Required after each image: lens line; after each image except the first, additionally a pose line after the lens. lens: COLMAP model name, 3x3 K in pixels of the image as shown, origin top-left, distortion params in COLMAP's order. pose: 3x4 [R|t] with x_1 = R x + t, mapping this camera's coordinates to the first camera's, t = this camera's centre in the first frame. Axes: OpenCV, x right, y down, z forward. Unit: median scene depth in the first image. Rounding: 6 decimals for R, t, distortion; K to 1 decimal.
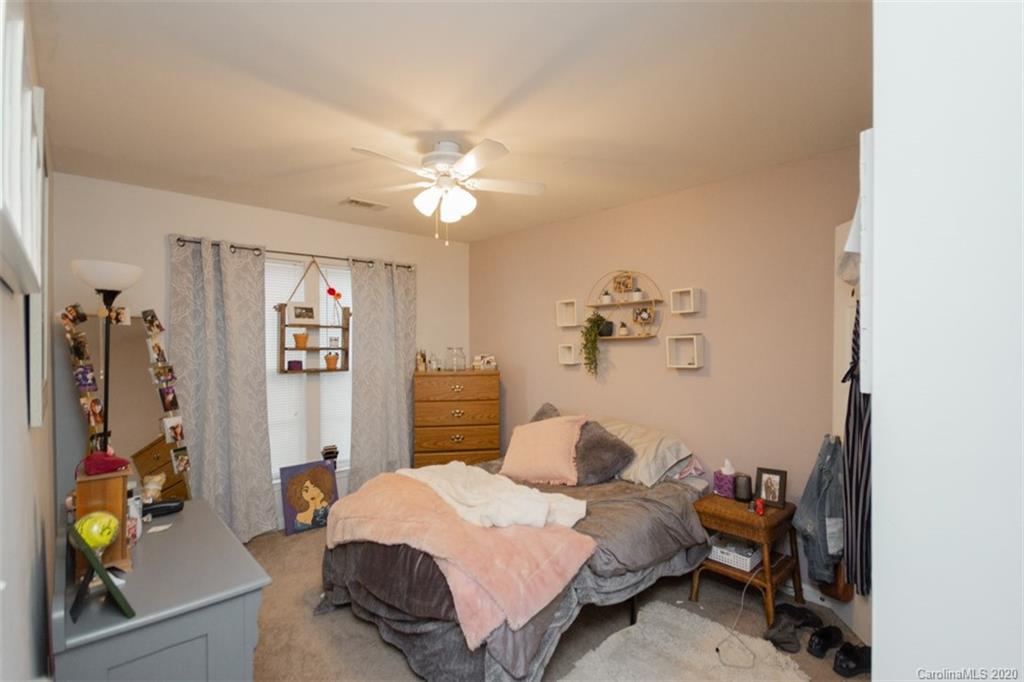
lens RADIAL K [[477.6, 0, 517.5], [0, 477.6, 349.7], [0, 0, 1]] dist [0.010064, 0.000024]
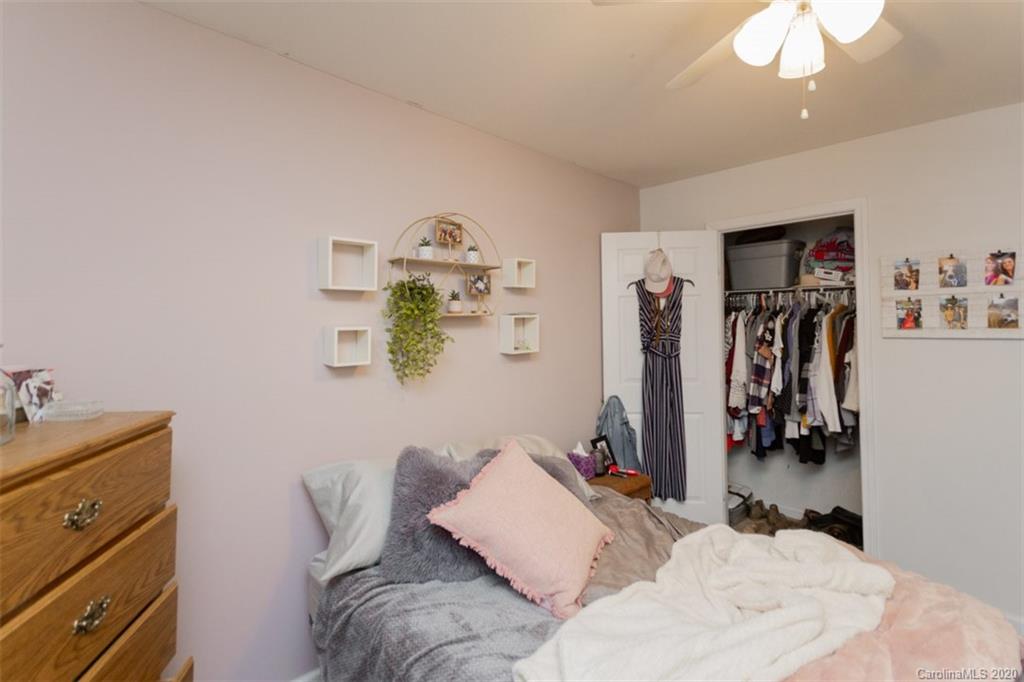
lens RADIAL K [[477.6, 0, 517.5], [0, 477.6, 349.7], [0, 0, 1]] dist [0.010064, 0.000024]
pose [[0.025728, -0.060221, 0.997853, -0.446258], [0.015733, 0.998085, 0.059829, -0.016472], [-0.999545, 0.014160, 0.026626, 0.894477]]
